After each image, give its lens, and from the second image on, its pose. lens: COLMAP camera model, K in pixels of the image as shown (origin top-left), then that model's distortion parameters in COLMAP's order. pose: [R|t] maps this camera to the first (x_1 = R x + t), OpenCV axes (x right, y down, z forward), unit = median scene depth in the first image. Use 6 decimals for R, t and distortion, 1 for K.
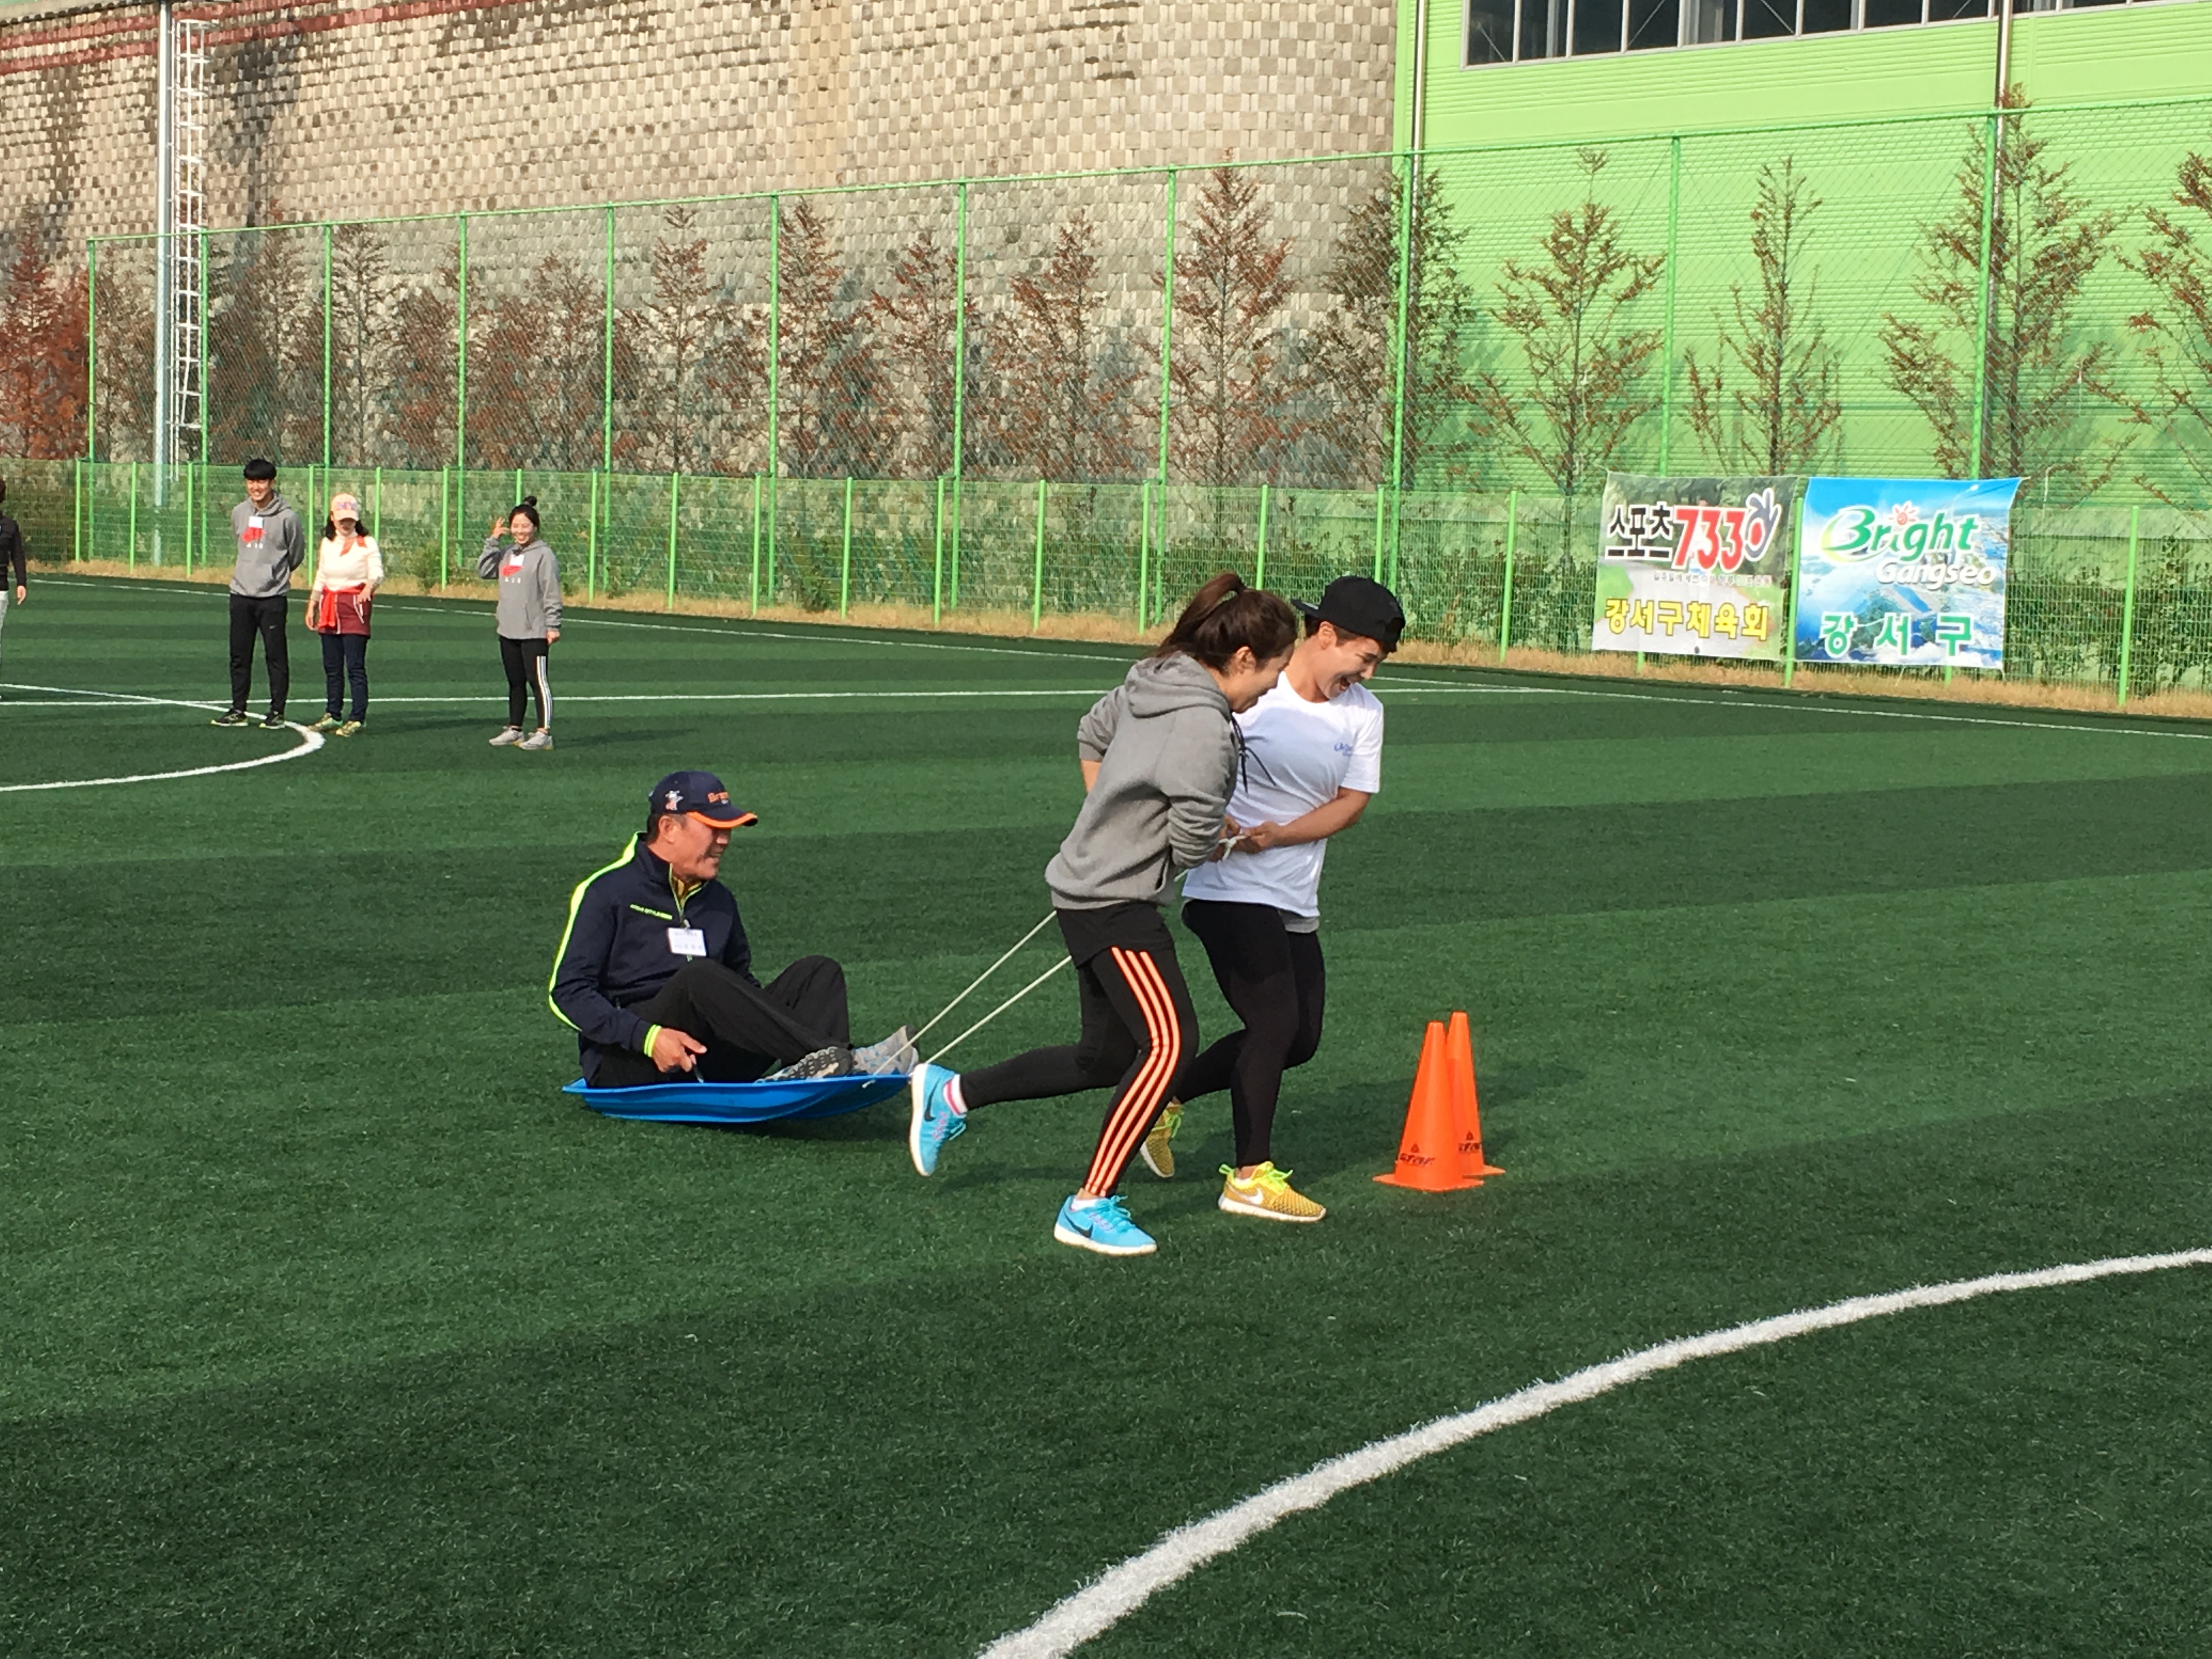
lens RADIAL K [[3693.5, 0, 1079.4], [0, 3693.5, 783.9], [0, 0, 1]] dist [0.049733, 0.000000]
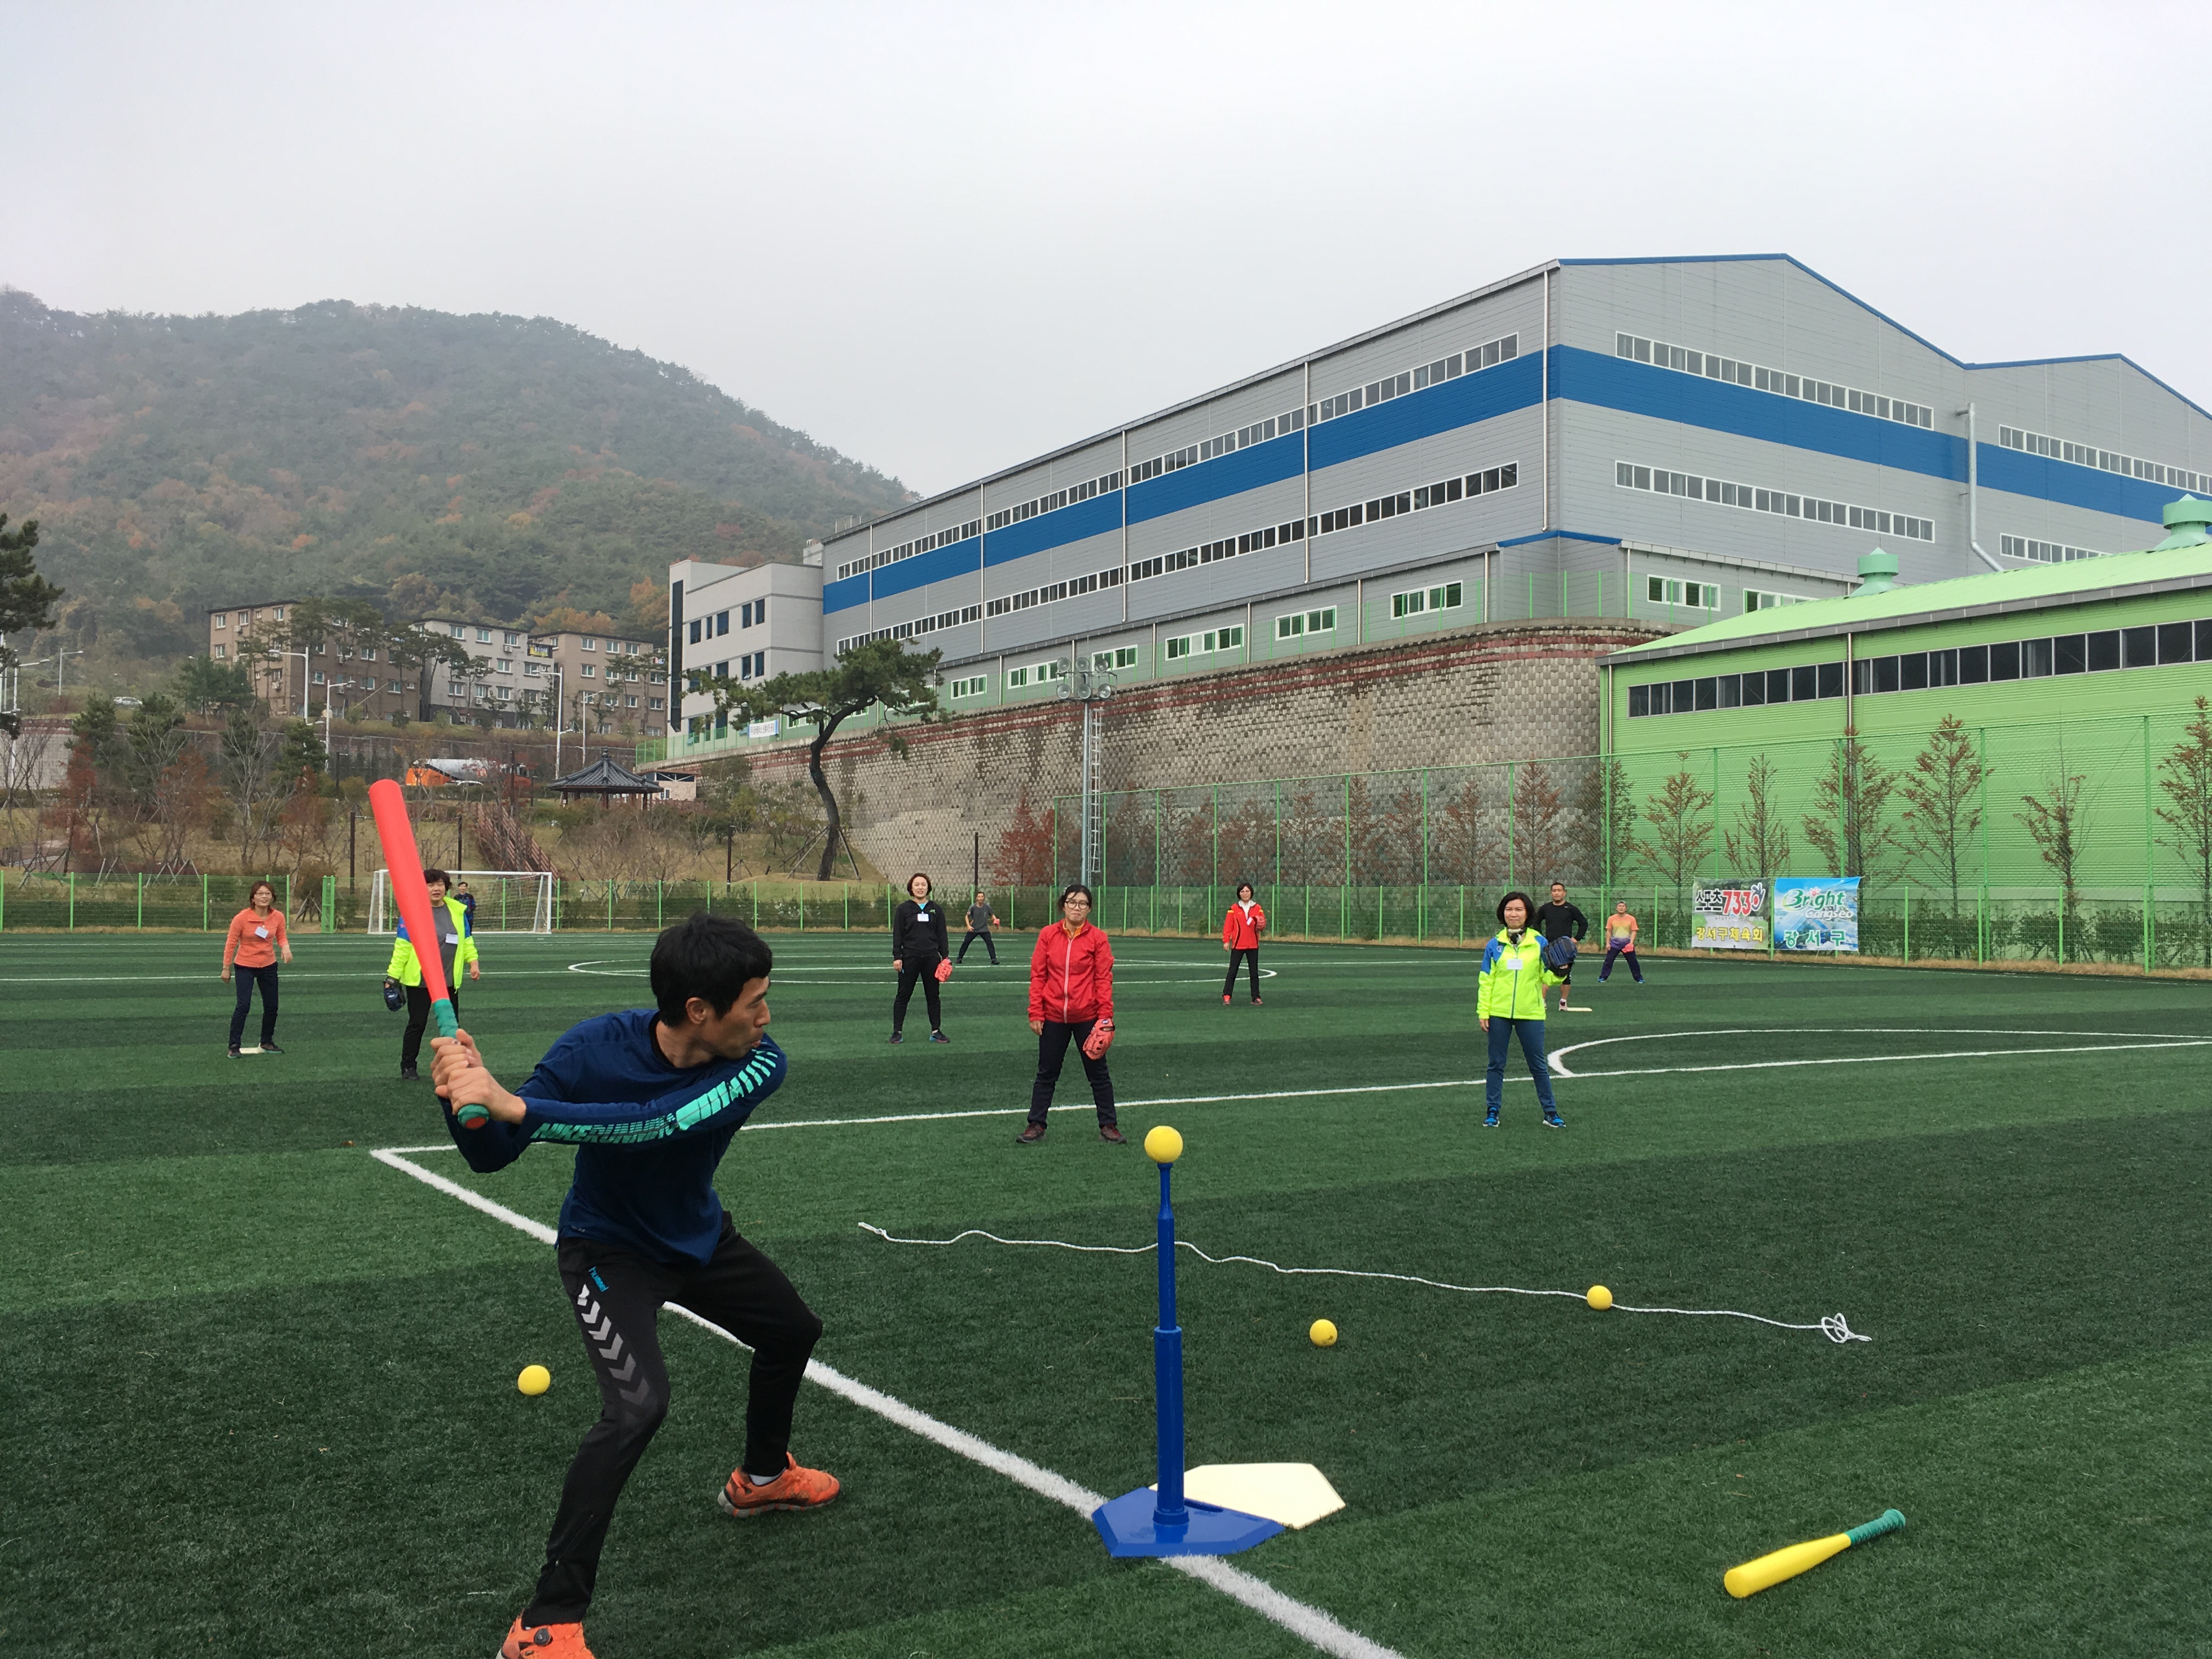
lens RADIAL K [[1871.8, 0, 1110.8], [0, 1871.8, 800.2], [0, 0, 1]] dist [0.074641, -0.093470]
pose [[0.985806, -0.029118, -0.165346, -0.030985], [0.007436, 0.991452, -0.130262, 0.023785], [0.167725, 0.127184, 0.977595, -0.282272]]
